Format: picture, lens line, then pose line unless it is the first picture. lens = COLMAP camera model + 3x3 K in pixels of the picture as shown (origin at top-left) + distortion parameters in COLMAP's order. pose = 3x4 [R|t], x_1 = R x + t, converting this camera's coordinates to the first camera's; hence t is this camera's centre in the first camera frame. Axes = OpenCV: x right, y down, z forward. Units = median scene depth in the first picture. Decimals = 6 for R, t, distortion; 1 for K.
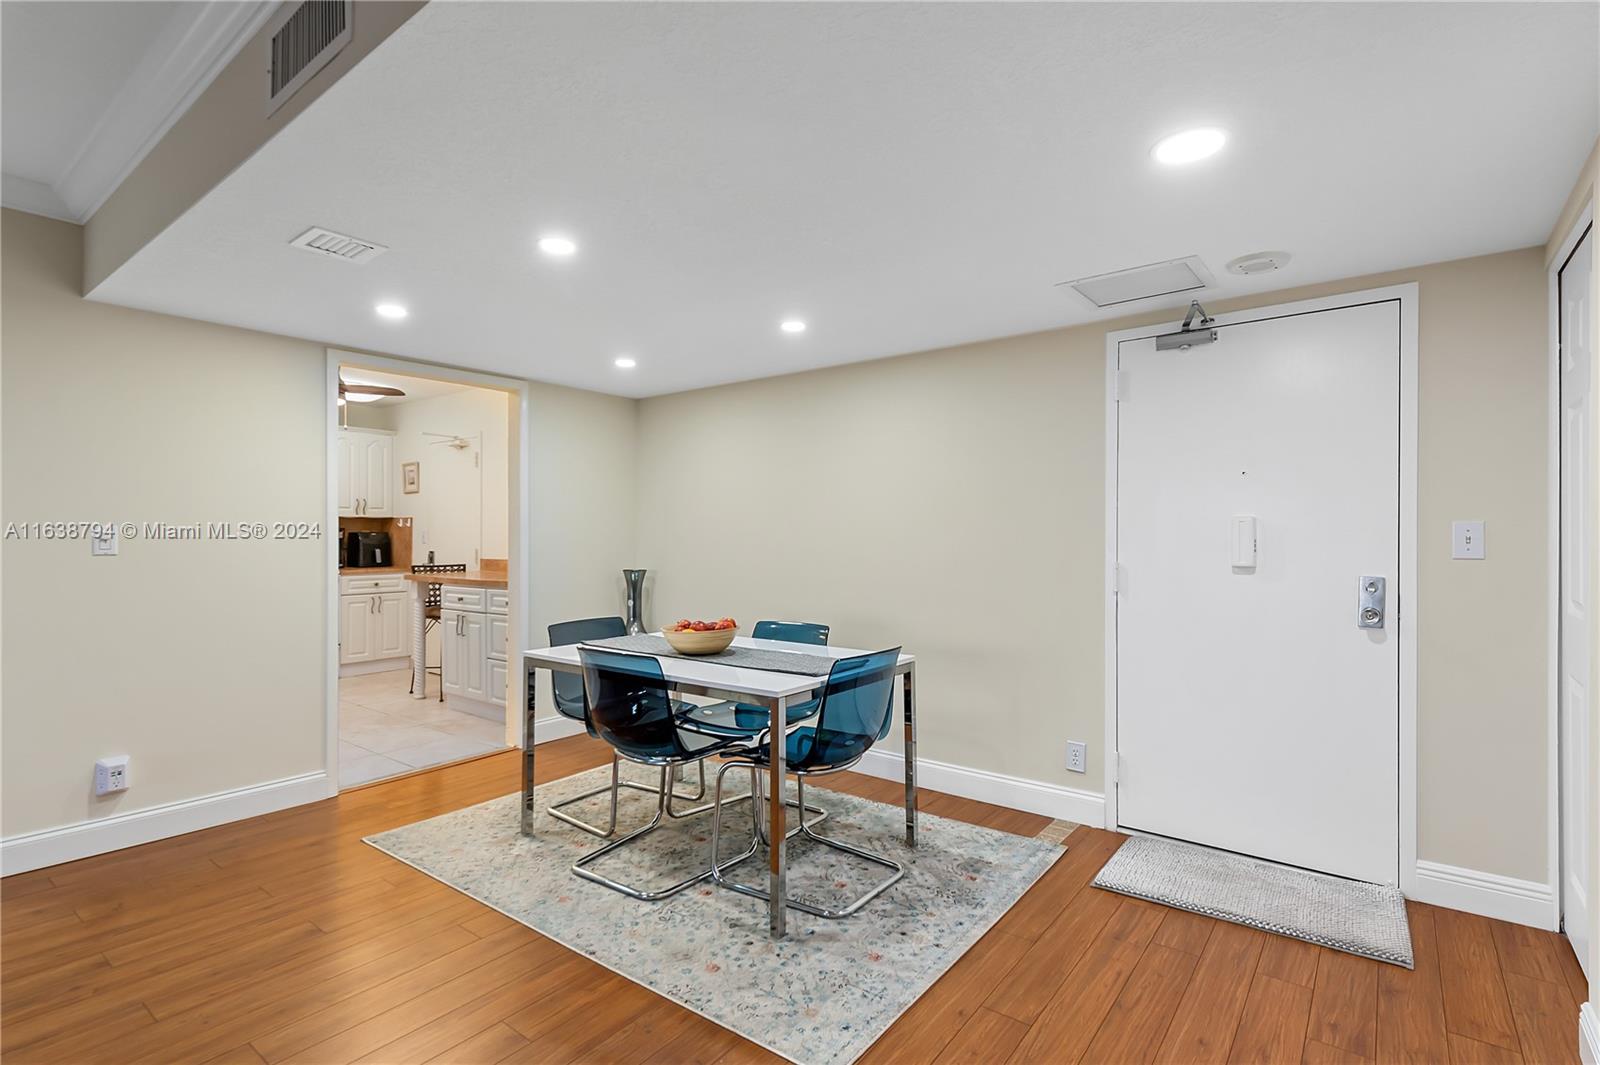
lens RADIAL K [[762.0, 0, 796.7], [0, 762.0, 531.2], [0, 0, 1]] dist [0.013824, -0.000258]
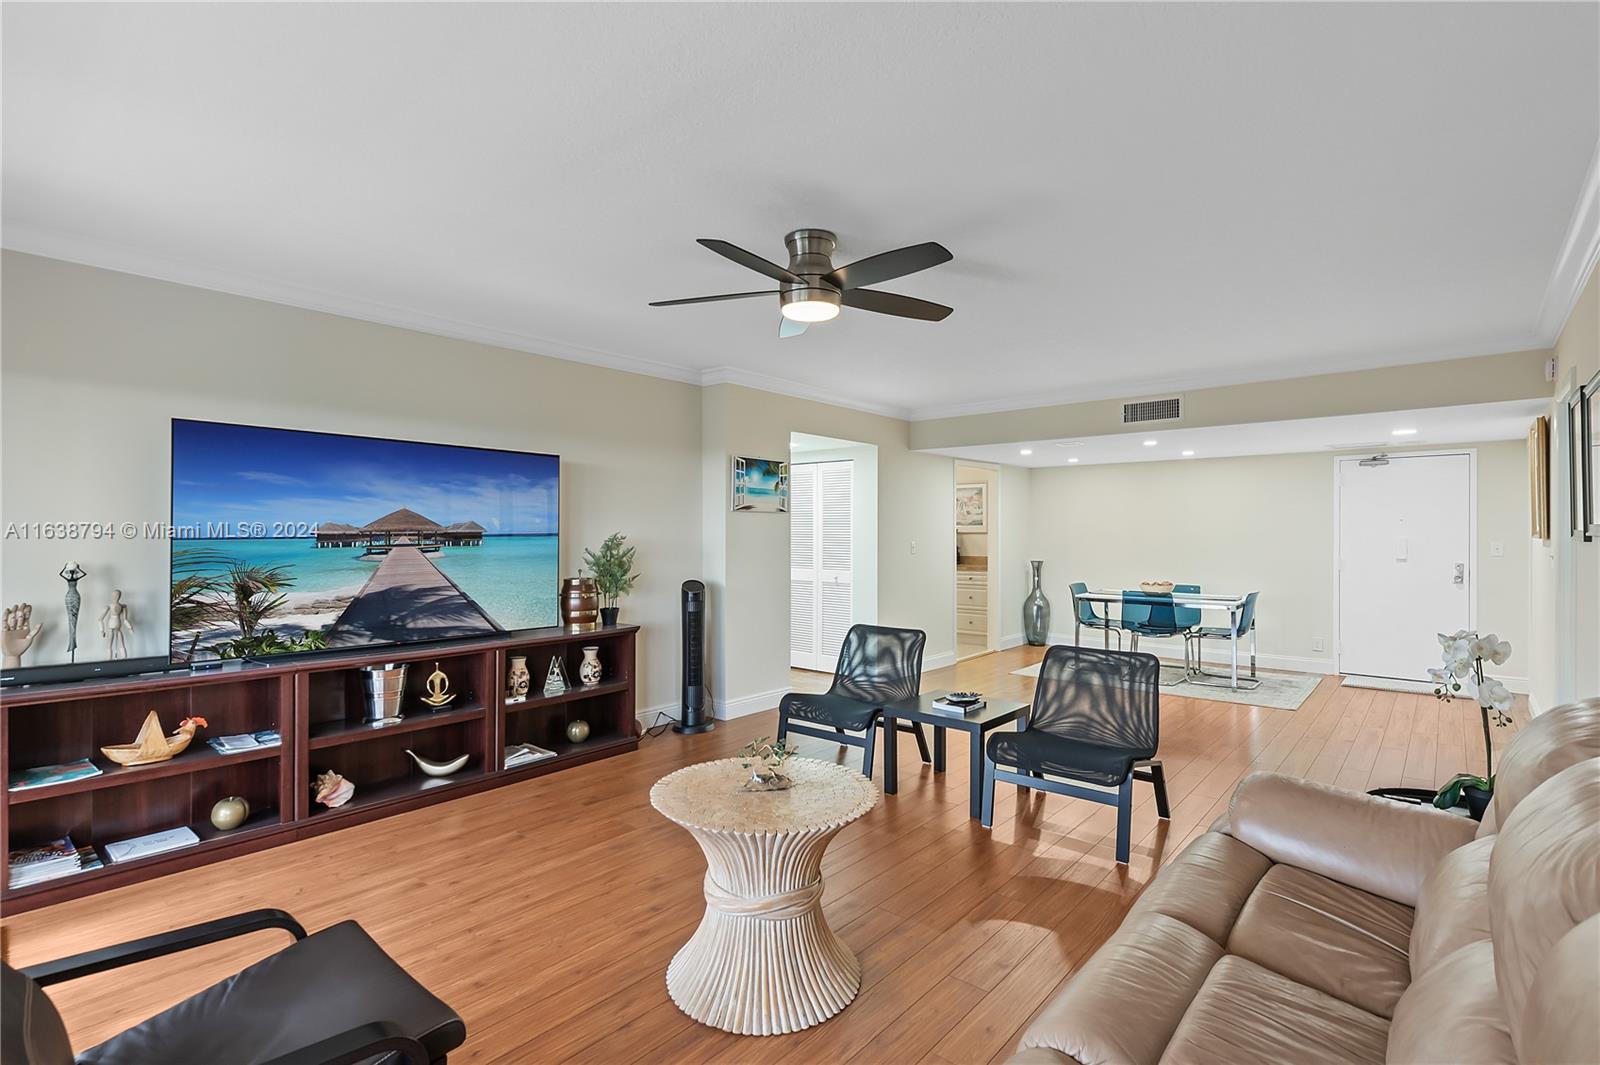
lens RADIAL K [[762.0, 0, 803.5], [0, 762.0, 531.9], [0, 0, 1]] dist [0.013824, -0.000258]
pose [[0.999581, 0.000524, -0.028935, -1.199089], [-0.000774, 0.999962, -0.008633, -0.016161], [0.028929, 0.008651, 0.999544, -1.434344]]
